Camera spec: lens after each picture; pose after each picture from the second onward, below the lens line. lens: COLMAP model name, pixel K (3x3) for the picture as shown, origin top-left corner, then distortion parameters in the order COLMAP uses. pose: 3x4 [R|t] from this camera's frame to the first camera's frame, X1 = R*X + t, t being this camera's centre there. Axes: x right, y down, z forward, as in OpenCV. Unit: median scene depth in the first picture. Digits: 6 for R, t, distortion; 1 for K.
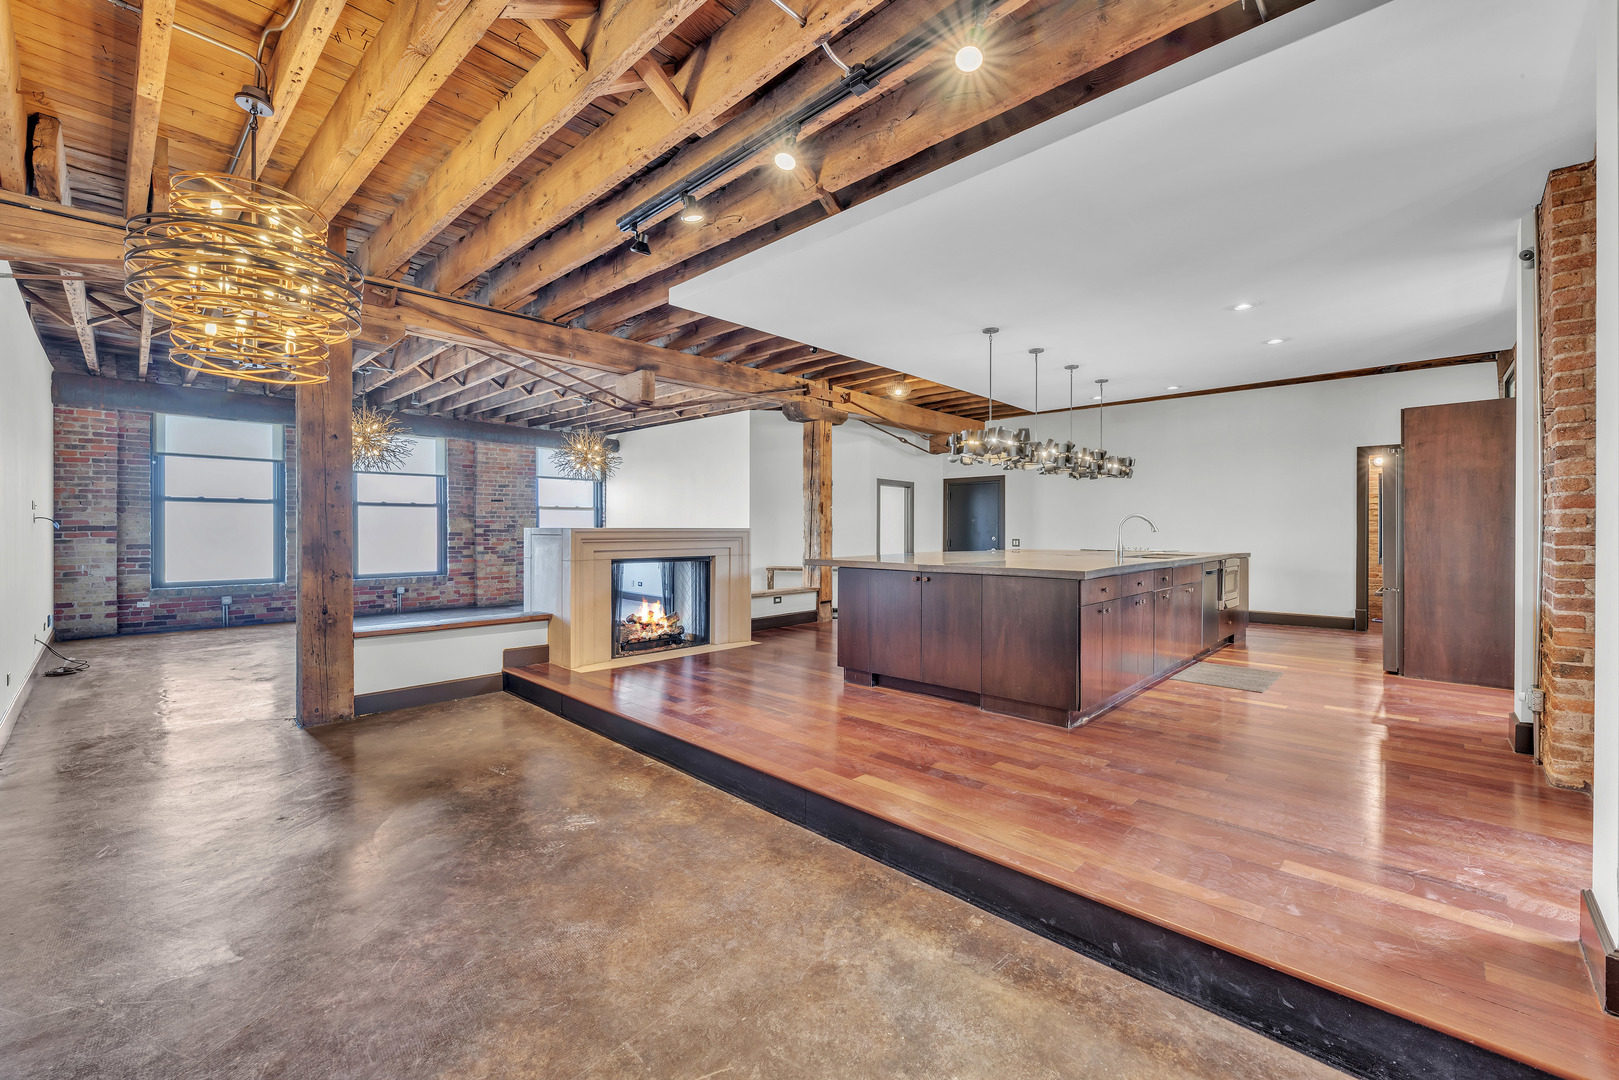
lens RADIAL K [[660.5, 0, 815.0], [0, 660.5, 528.1], [0, 0, 1]] dist [0.005102, -0.001262]
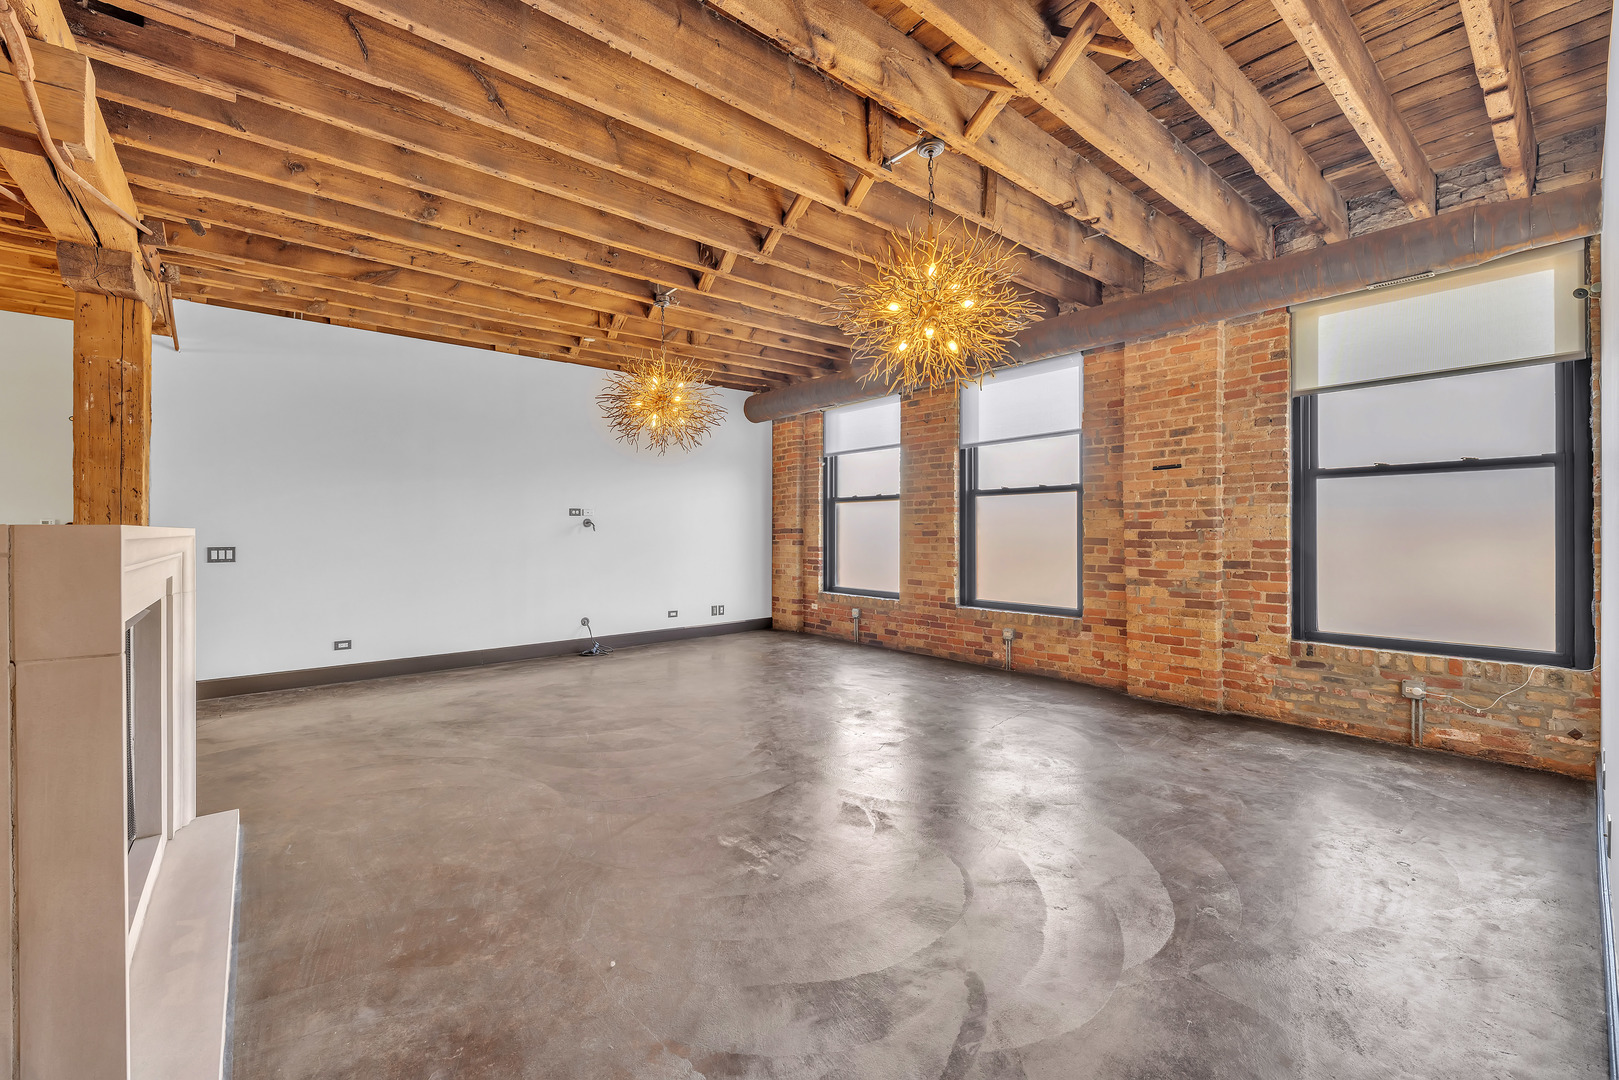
lens RADIAL K [[660.5, 0, 802.8], [0, 660.5, 532.1], [0, 0, 1]] dist [0.005102, -0.001262]
pose [[-0.120084, -0.000251, -0.992764, -0.011025], [0.002162, 0.999998, -0.000514, 0.002416], [0.992761, -0.002209, -0.120083, 1.153293]]
